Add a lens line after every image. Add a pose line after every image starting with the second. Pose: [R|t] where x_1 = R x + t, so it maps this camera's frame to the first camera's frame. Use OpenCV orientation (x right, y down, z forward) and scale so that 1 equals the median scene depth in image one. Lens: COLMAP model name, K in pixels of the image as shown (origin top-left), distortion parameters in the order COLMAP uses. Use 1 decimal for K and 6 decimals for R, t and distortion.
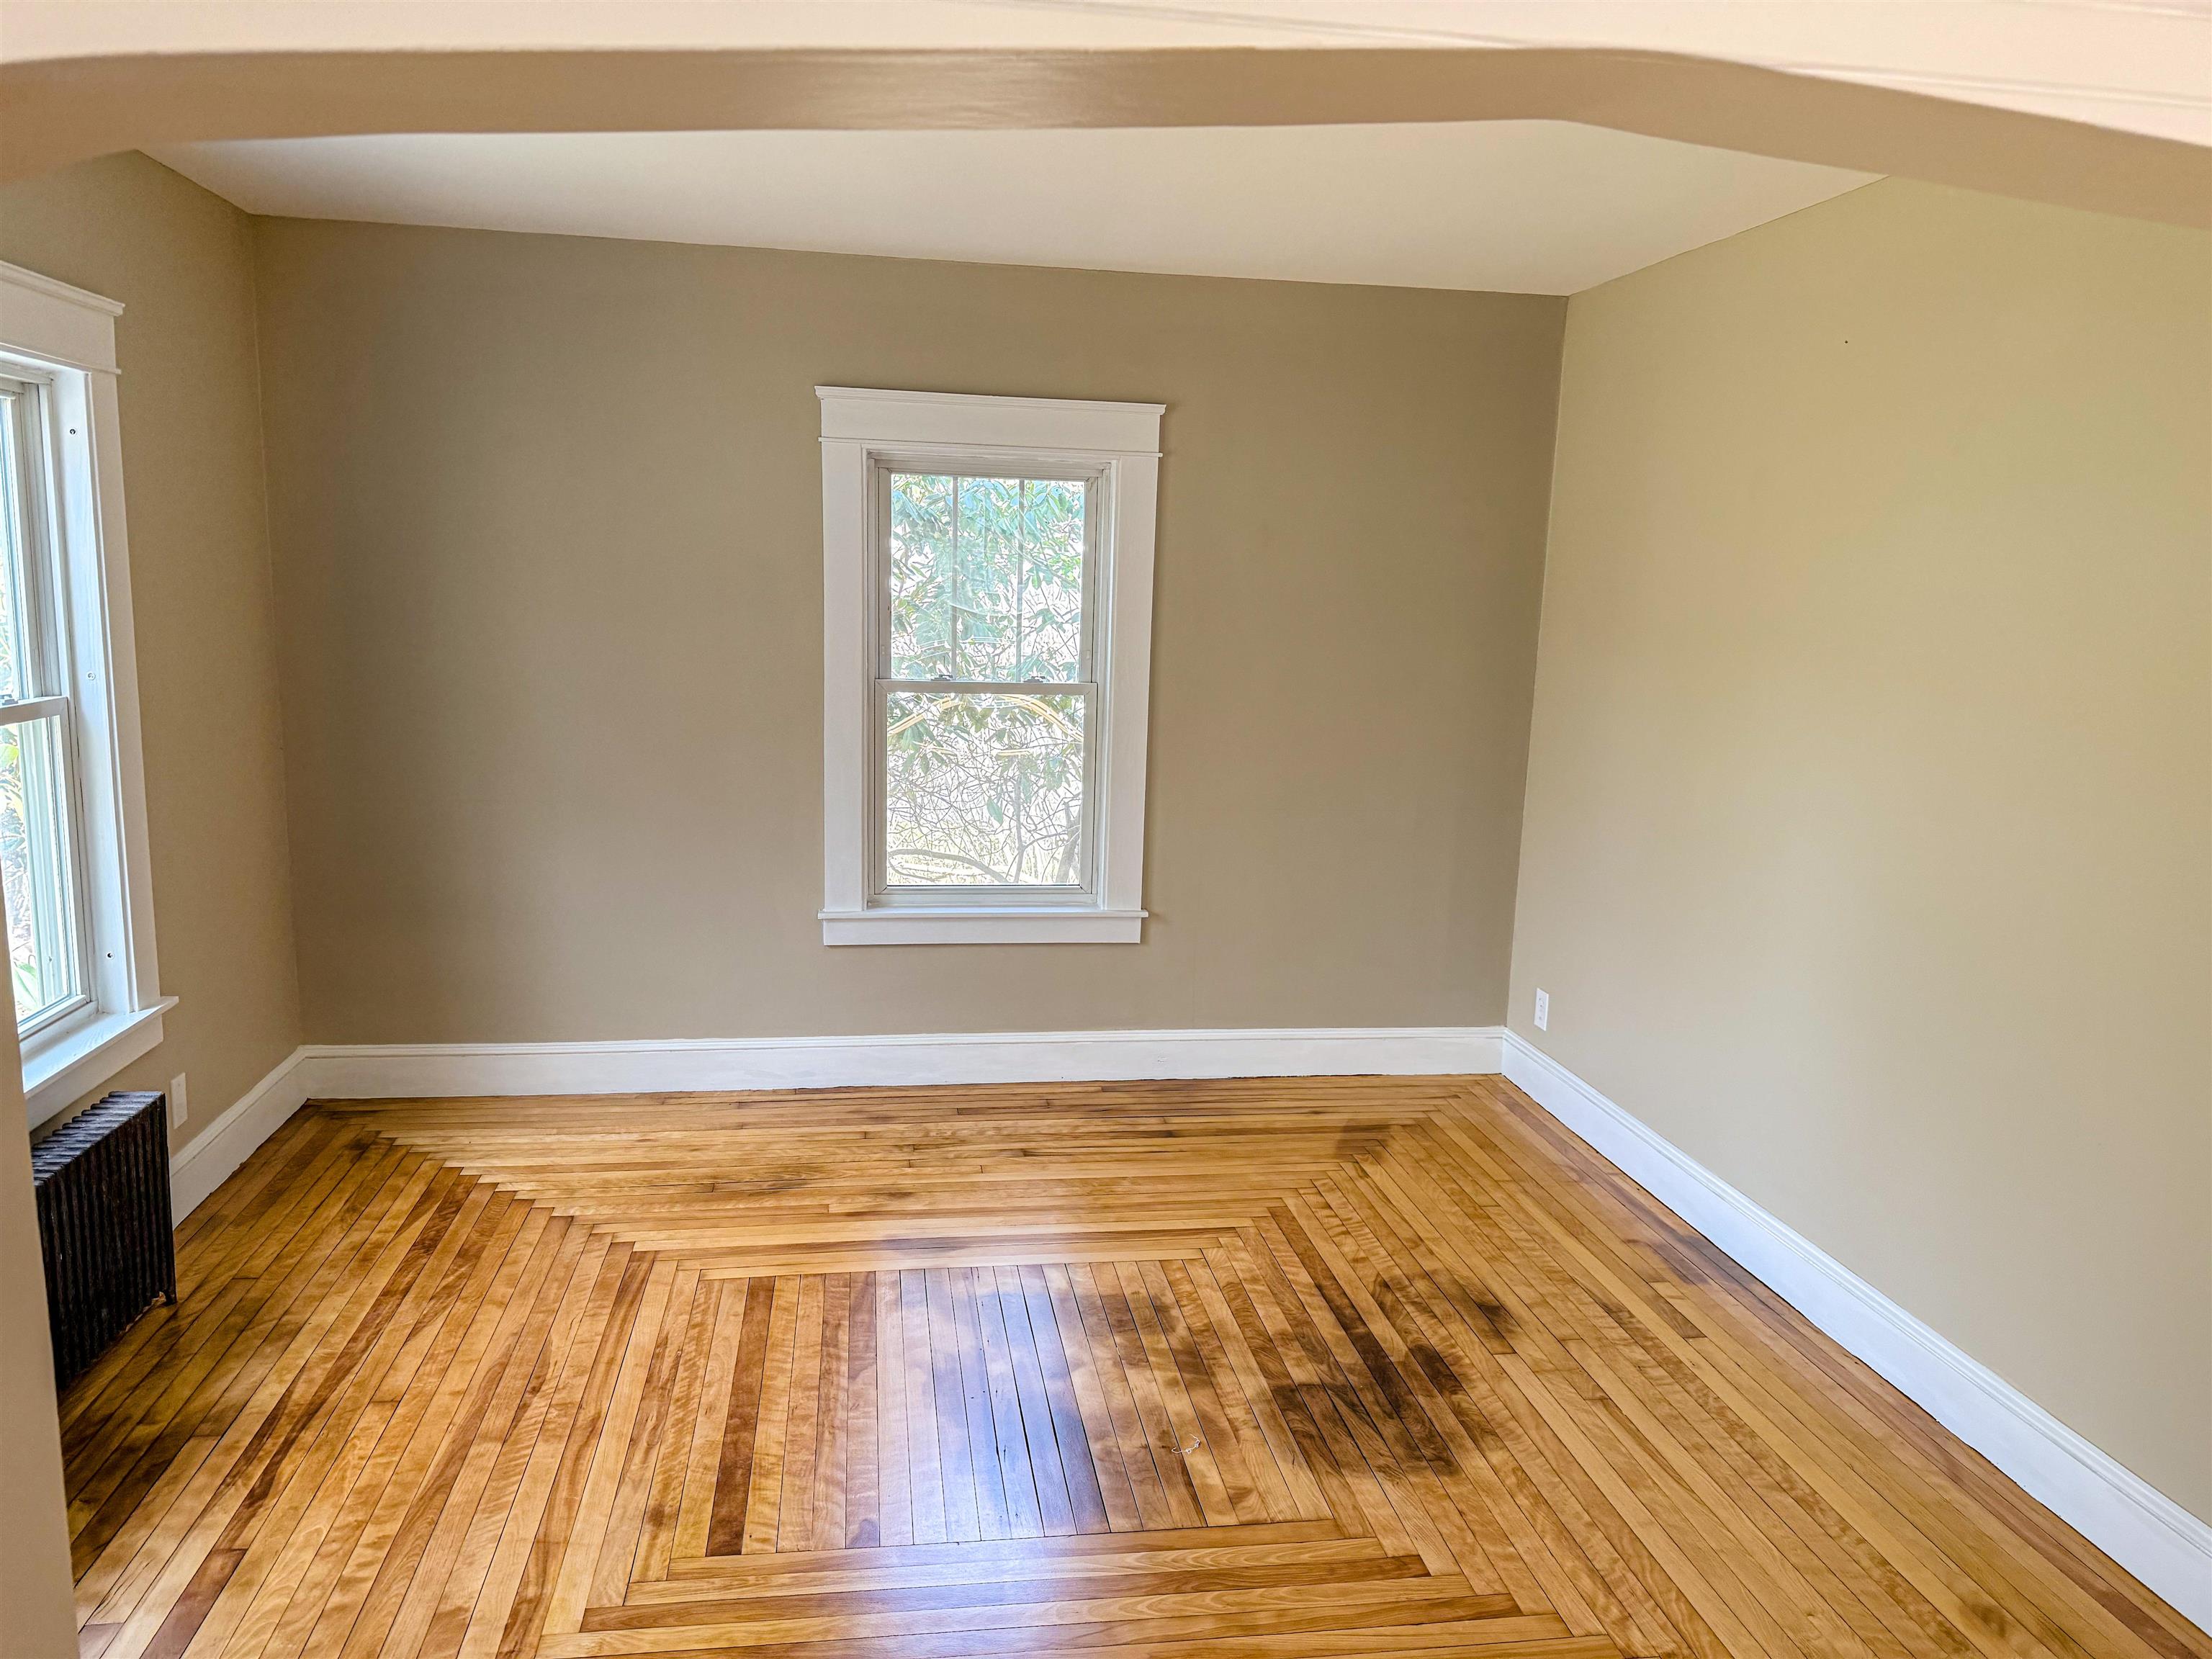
lens RADIAL K [[1550.2, 0, 1098.9], [0, 1550.2, 836.3], [0, 0, 1]] dist [0.172820, -0.348147]
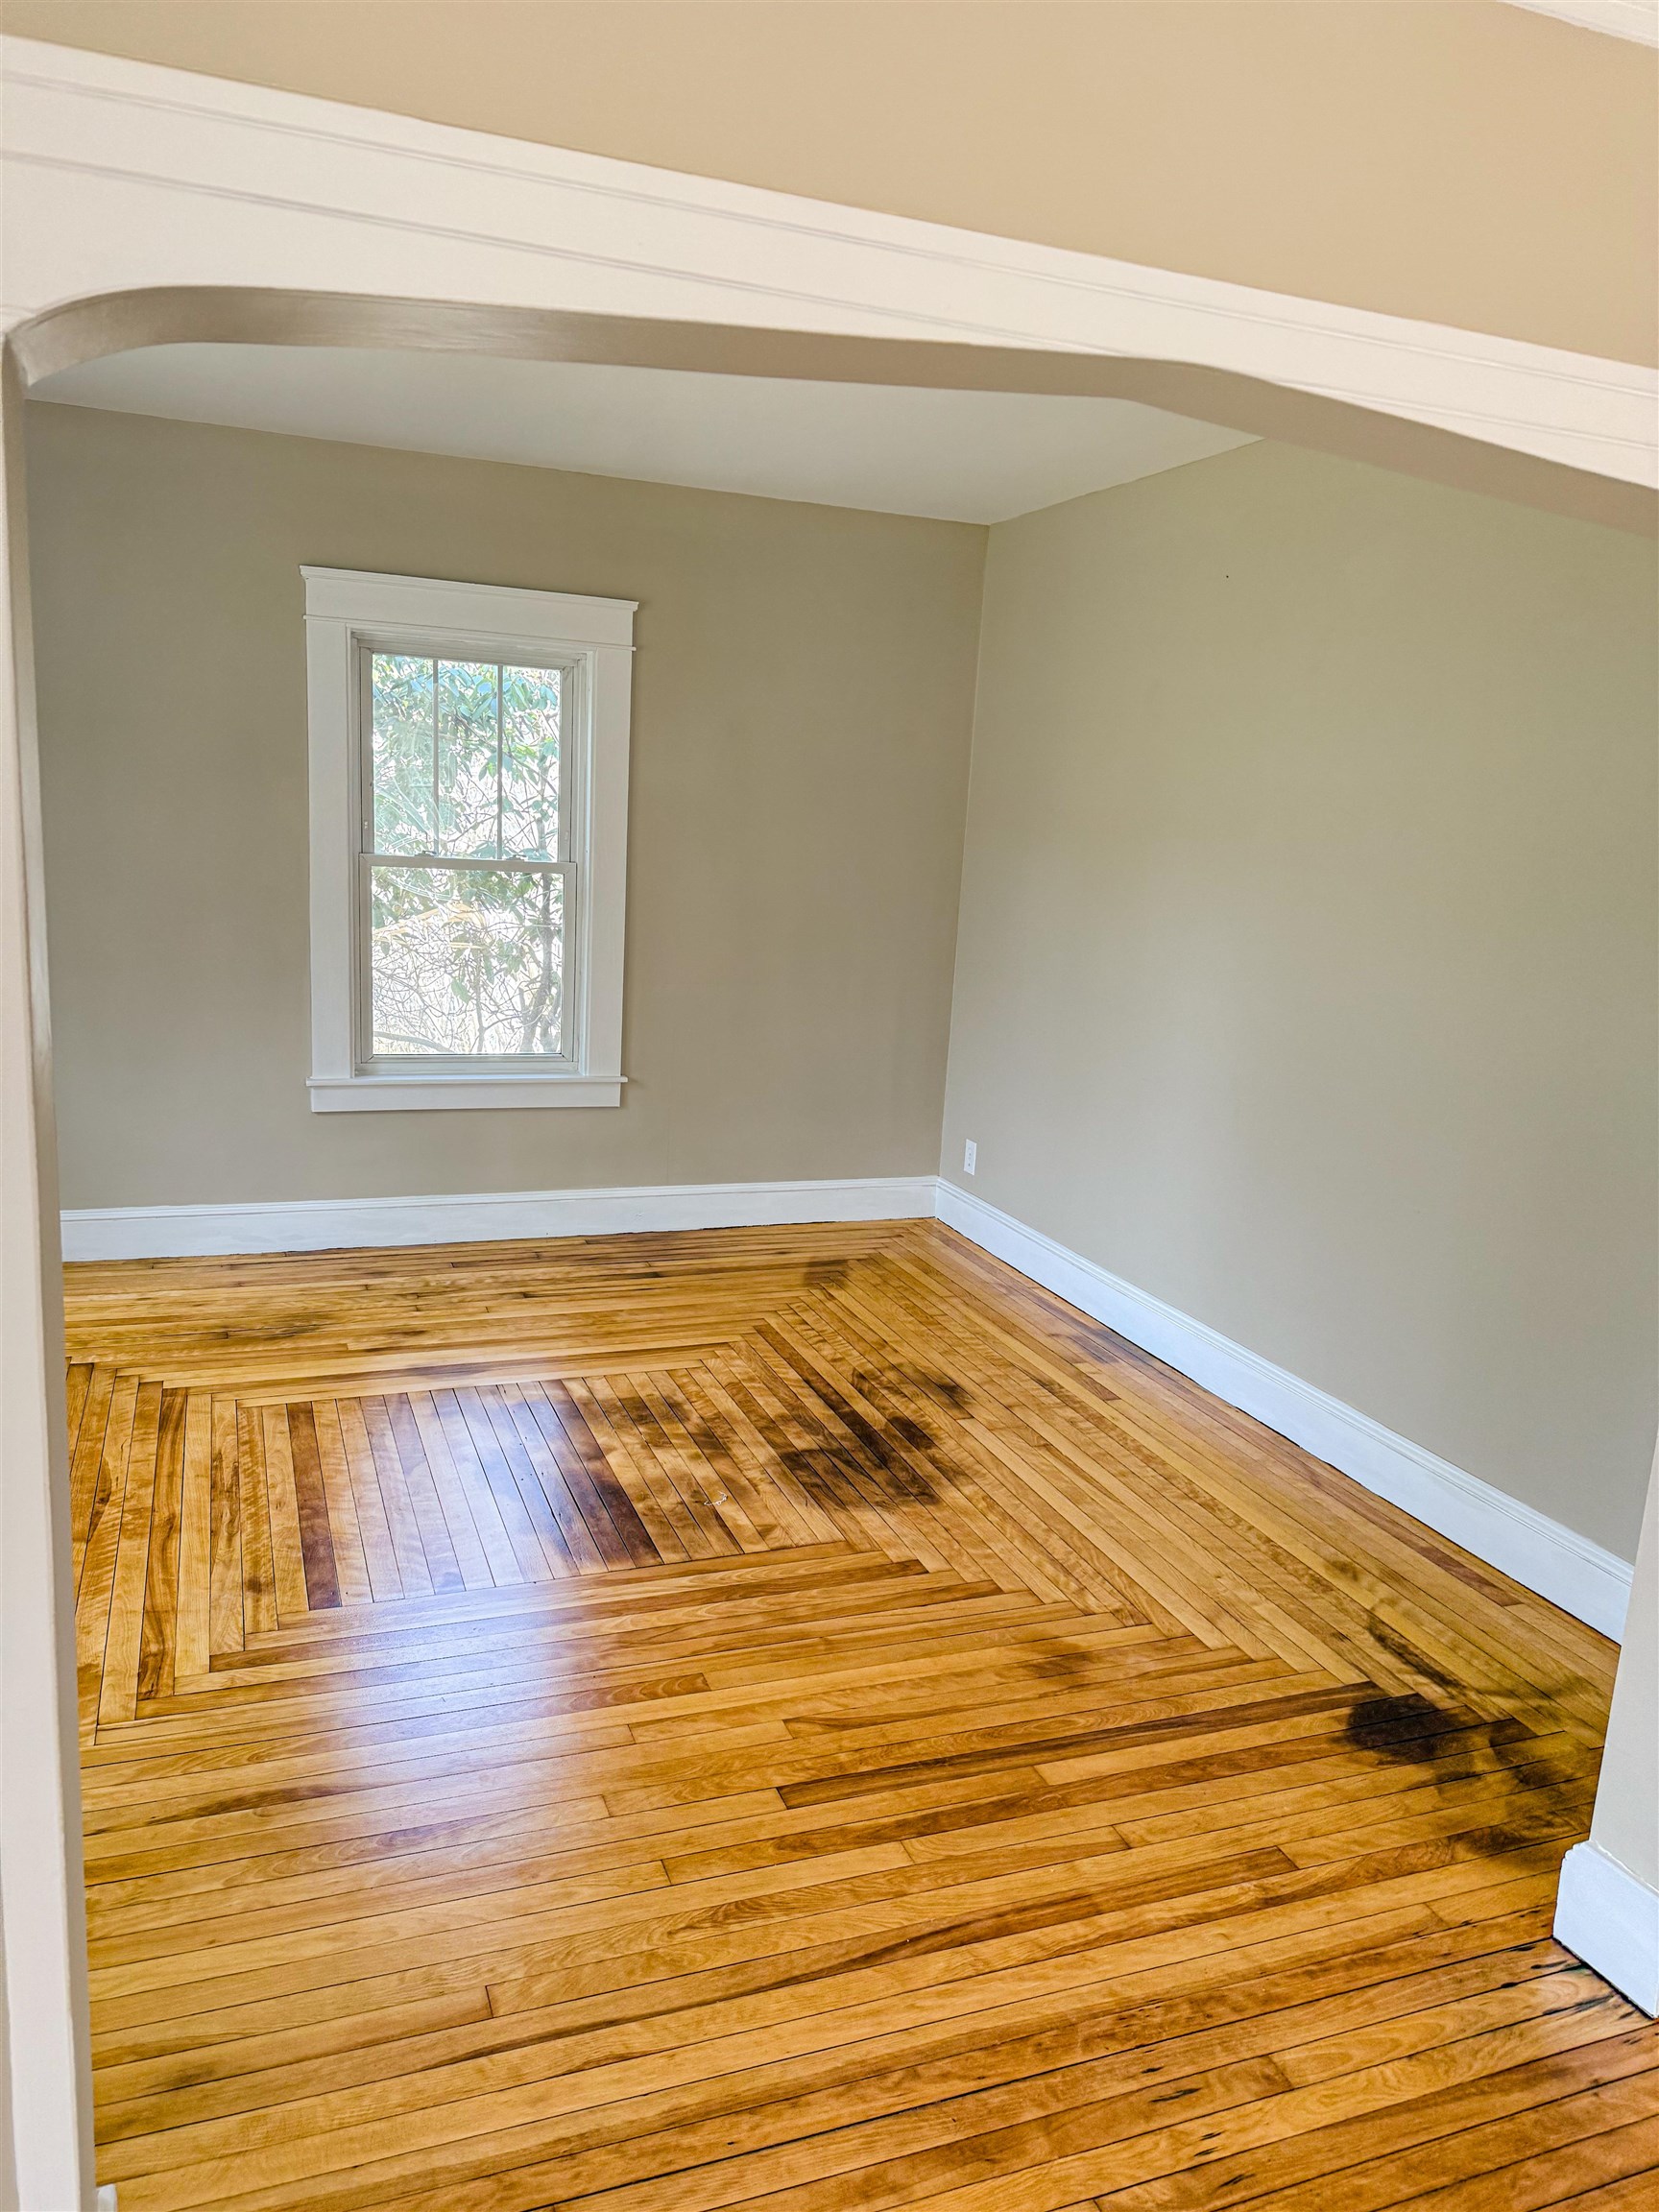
lens RADIAL K [[1550.2, 0, 819.8], [0, 1550.2, 1103.5], [0, 0, 1]] dist [0.172820, -0.348147]
pose [[0.977041, -0.017818, 0.212307, -0.087210], [0.011404, 0.999442, 0.031397, 0.044549], [-0.212748, -0.028255, 0.976699, -0.113003]]
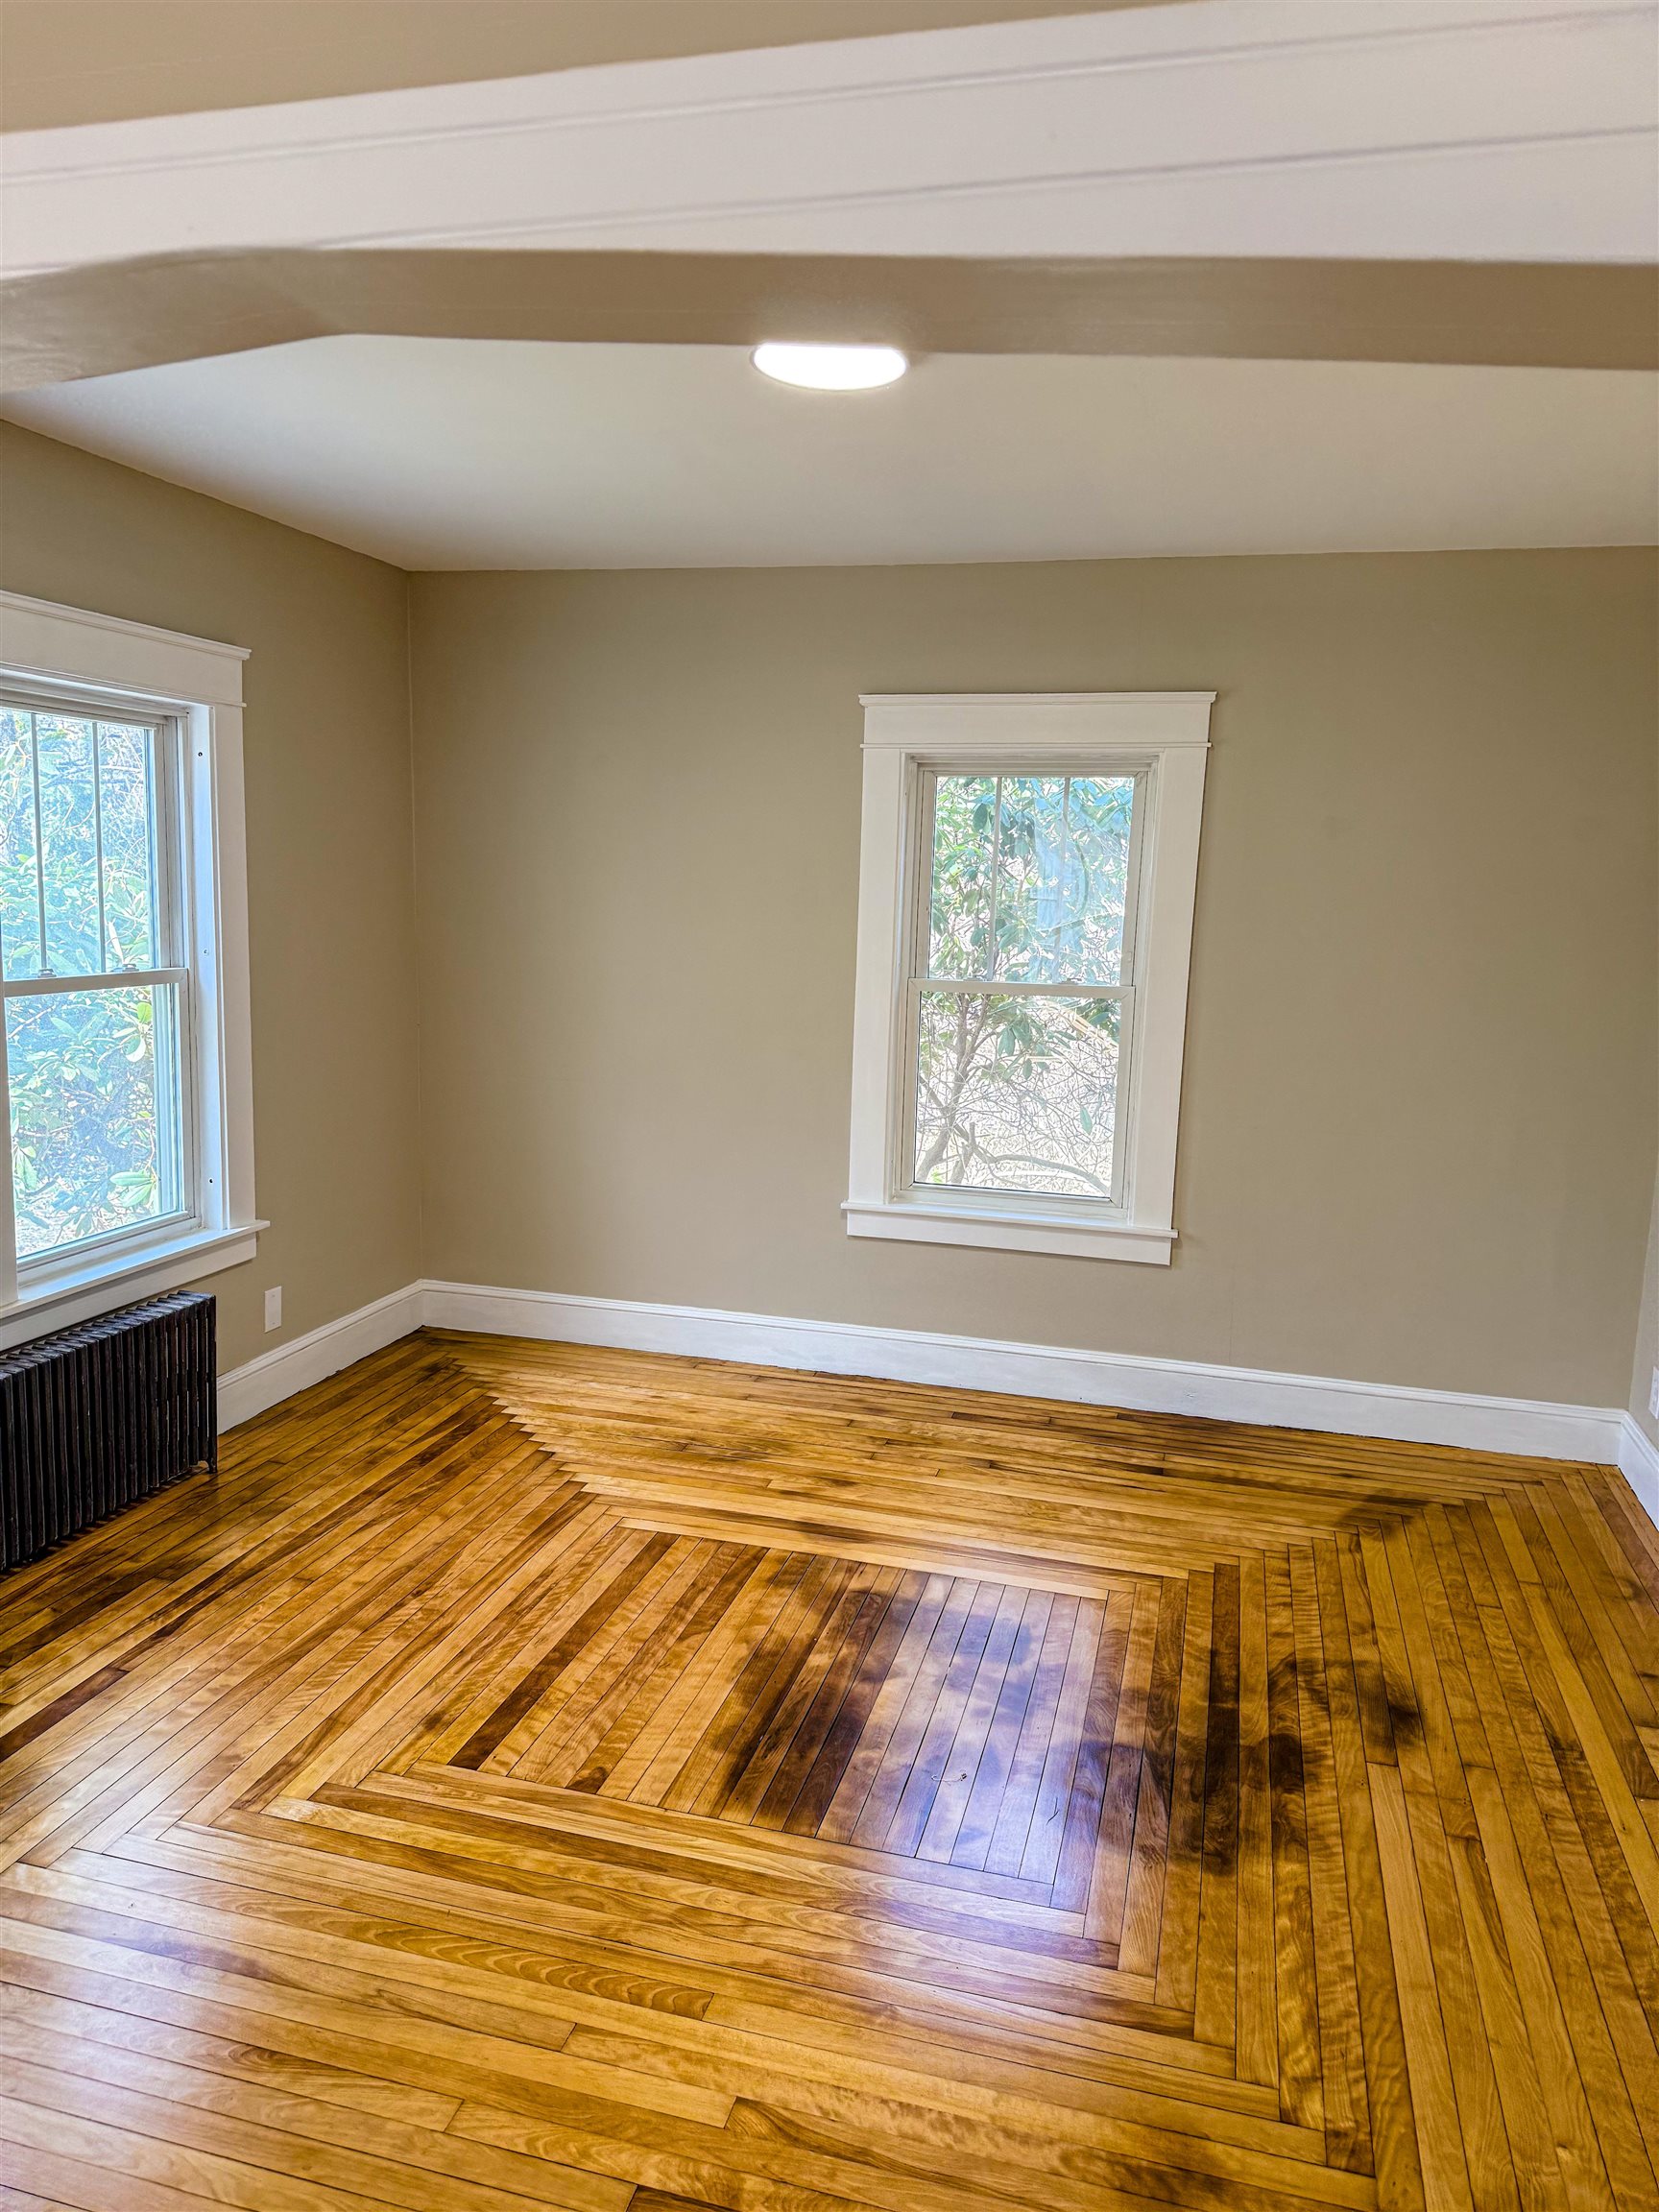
lens RADIAL K [[1550.2, 0, 819.8], [0, 1550.2, 1103.5], [0, 0, 1]] dist [0.172820, -0.348147]
pose [[0.914486, 0.056777, -0.400613, 0.268088], [-0.070831, 0.997281, -0.020346, 0.007520], [0.398369, 0.046982, 0.916021, 0.065246]]
